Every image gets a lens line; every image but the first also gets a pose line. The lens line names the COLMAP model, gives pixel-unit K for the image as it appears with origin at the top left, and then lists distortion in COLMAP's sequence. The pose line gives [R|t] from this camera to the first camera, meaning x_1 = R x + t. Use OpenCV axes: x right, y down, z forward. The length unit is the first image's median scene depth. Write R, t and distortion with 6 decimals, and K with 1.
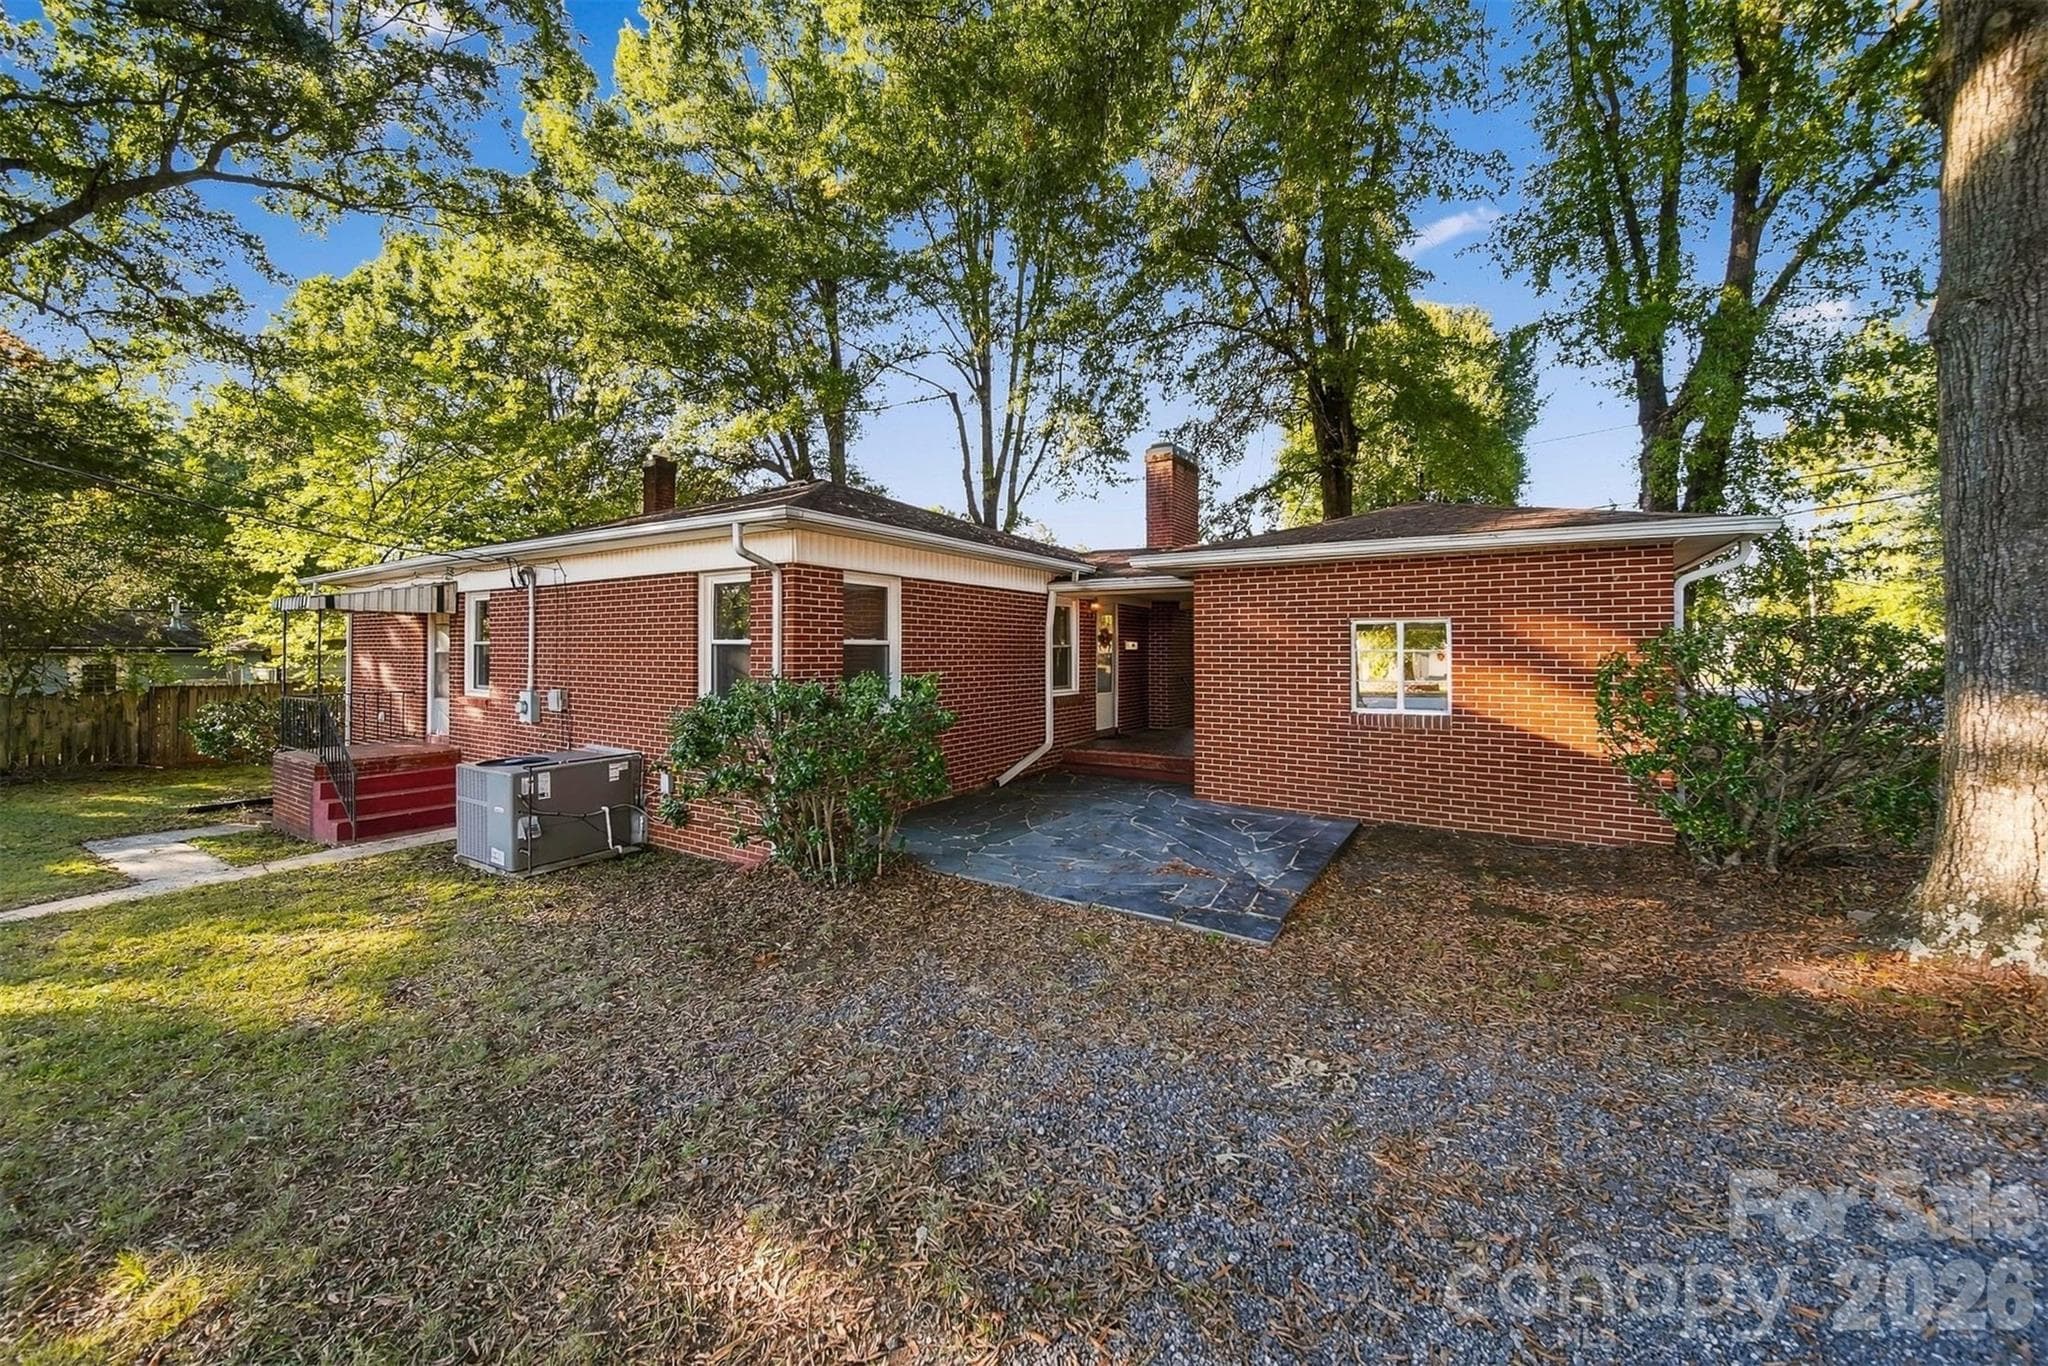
lens RADIAL K [[759.6, 0, 1019.2], [0, 759.6, 653.4], [0, 0, 1]] dist [0.000000, -0.000100]
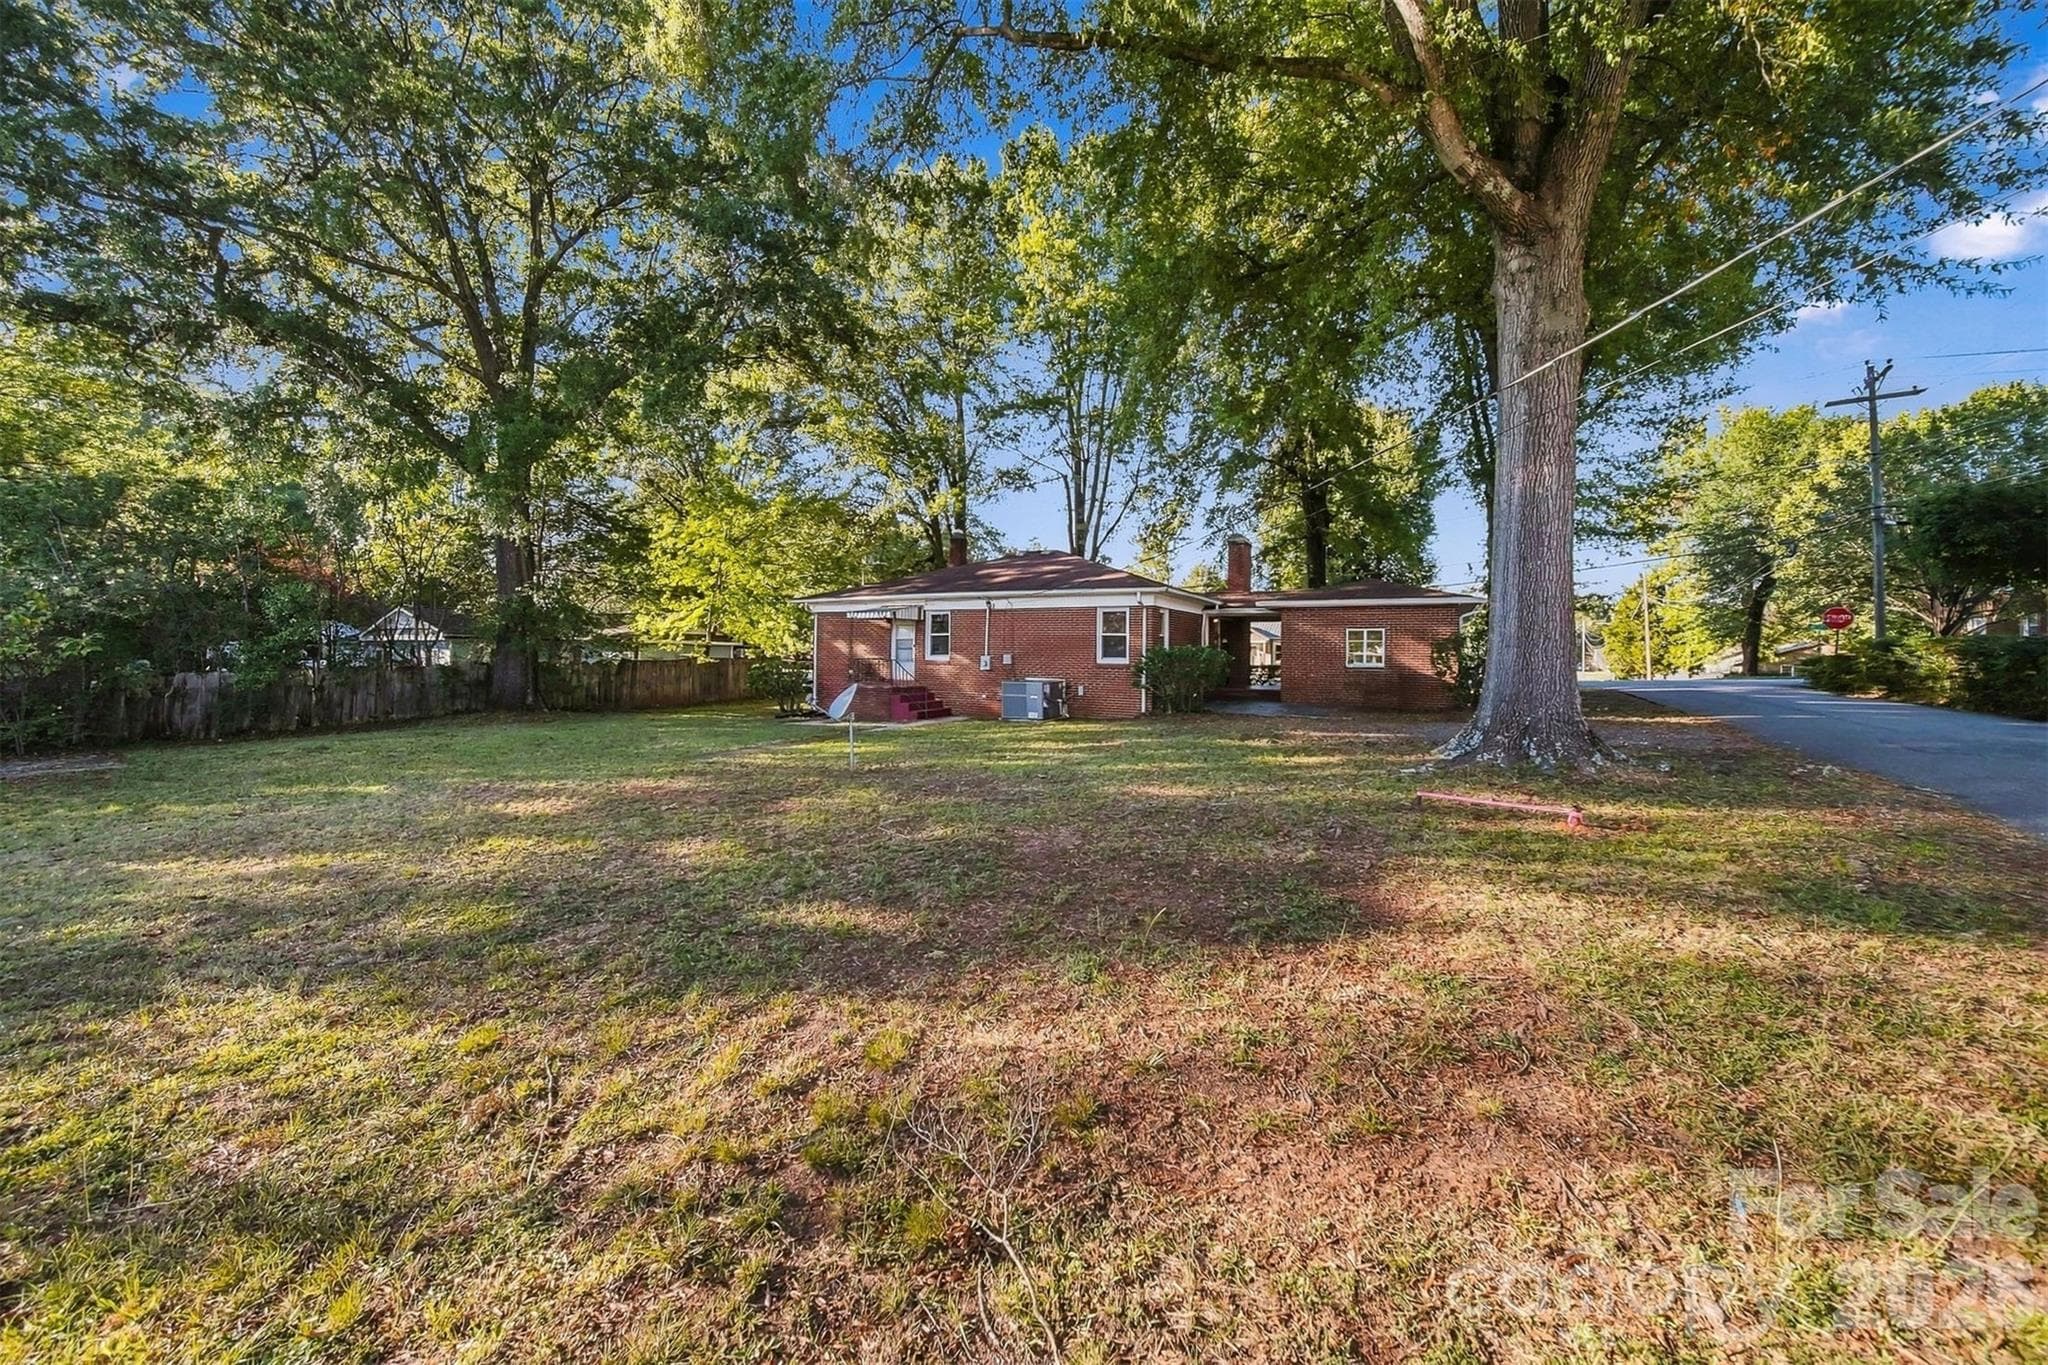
lens RADIAL K [[732.5, 0, 1025.1], [0, 732.5, 670.6], [0, 0, 1]] dist [-0.000417, -0.000049]
pose [[0.997854, 0.009687, 0.064763, -0.314177], [-0.010730, 0.999818, 0.015766, 0.027576], [-0.064599, -0.016427, 0.997776, -0.550303]]
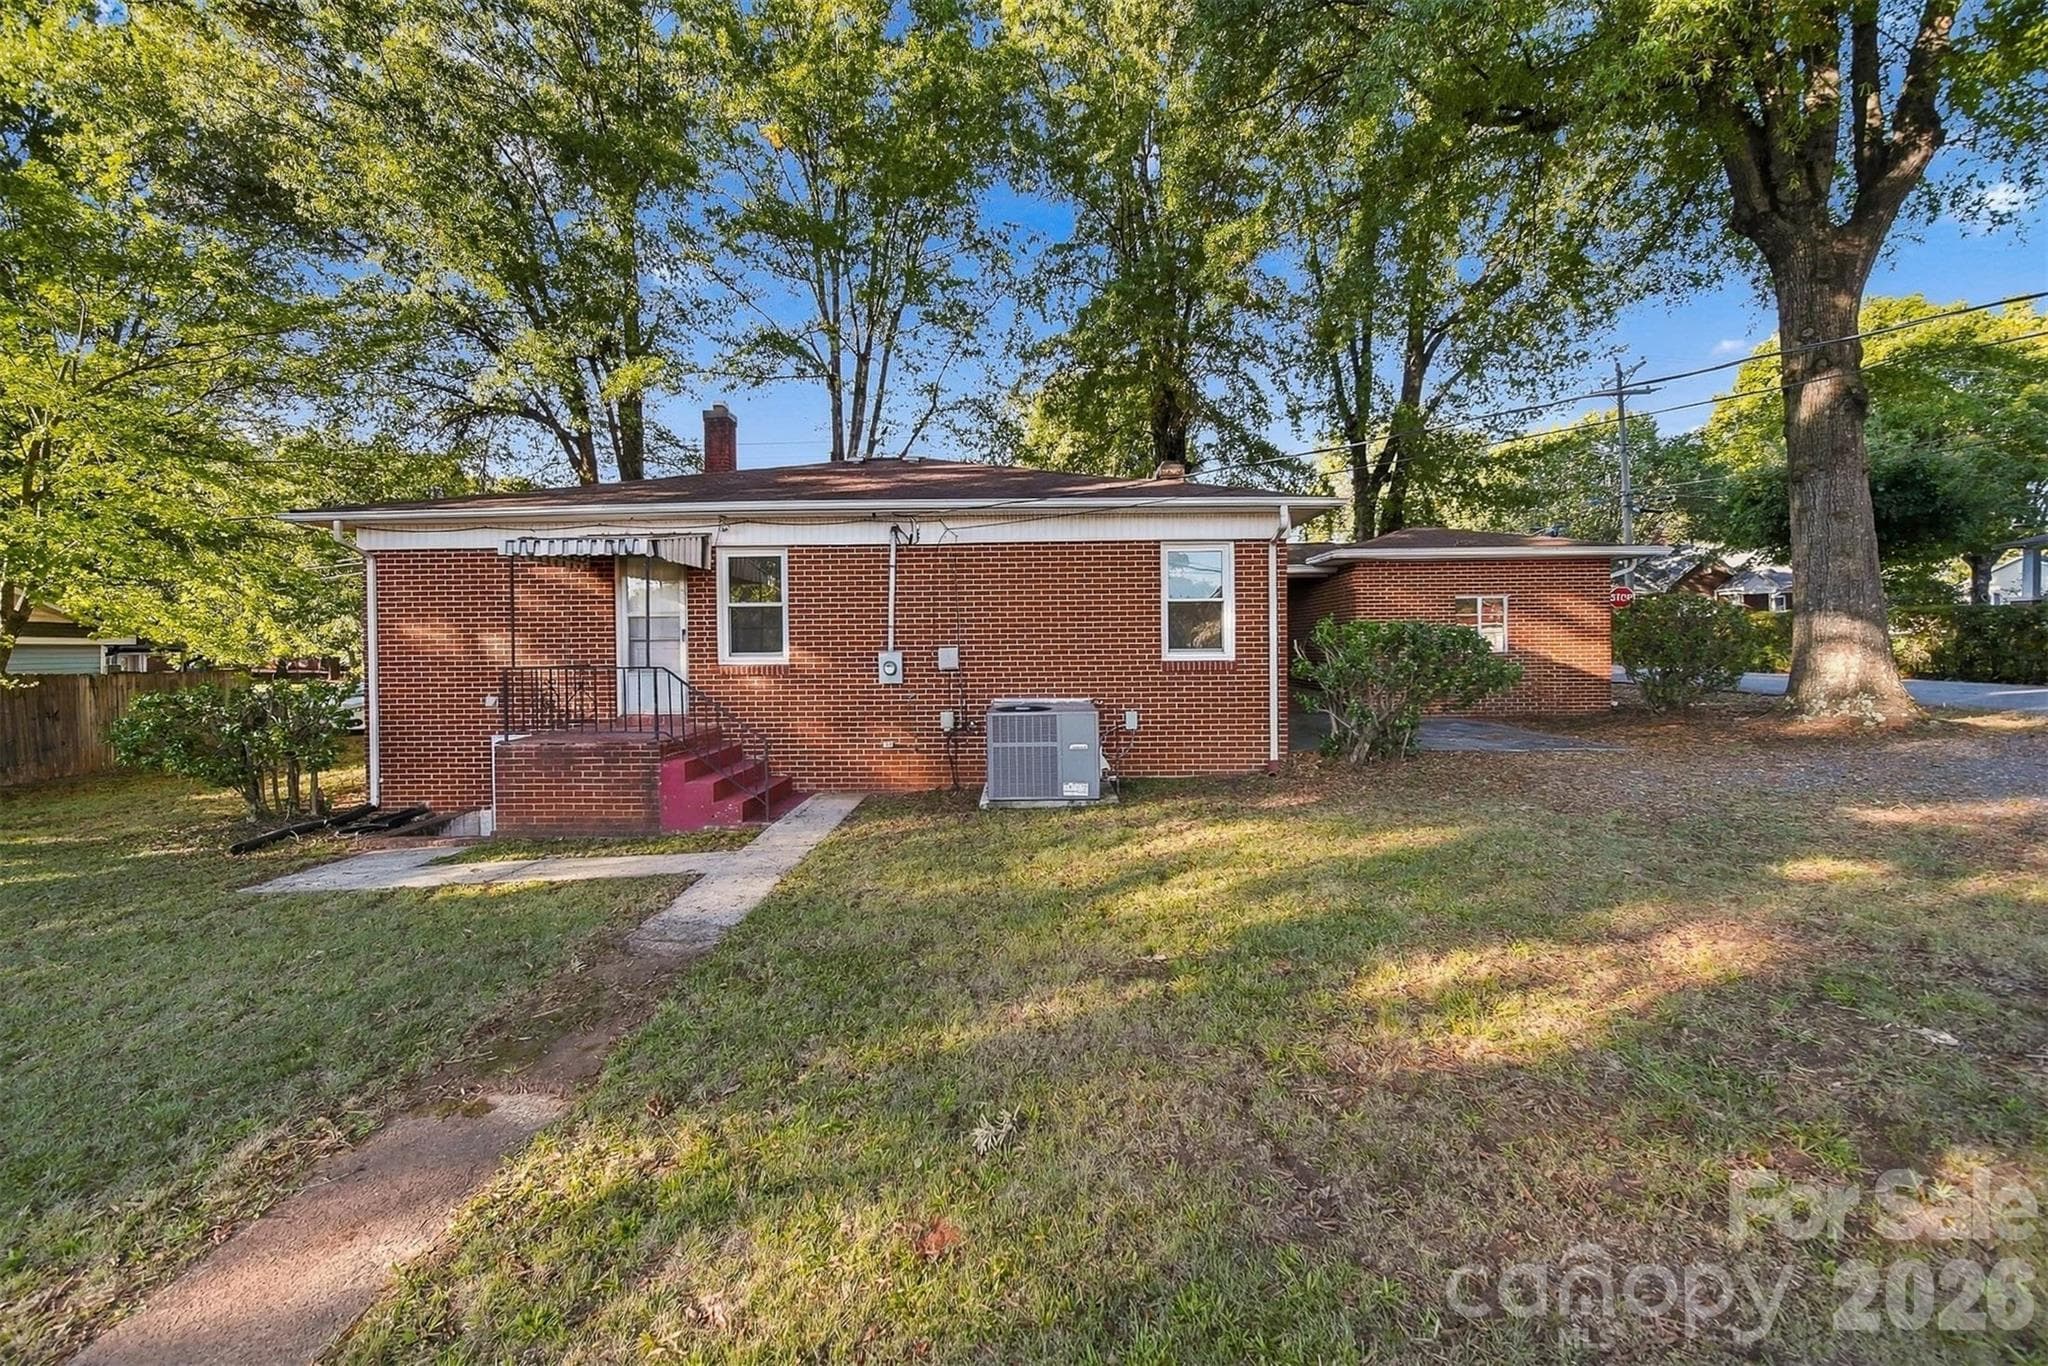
lens RADIAL K [[759.6, 0, 1019.2], [0, 759.6, 653.4], [0, 0, 1]] dist [0.000000, -0.000100]
pose [[0.857146, -0.013058, 0.514908, -0.473154], [0.014597, 0.999893, 0.001059, 0.025598], [-0.514866, 0.006609, 0.857245, 0.032956]]
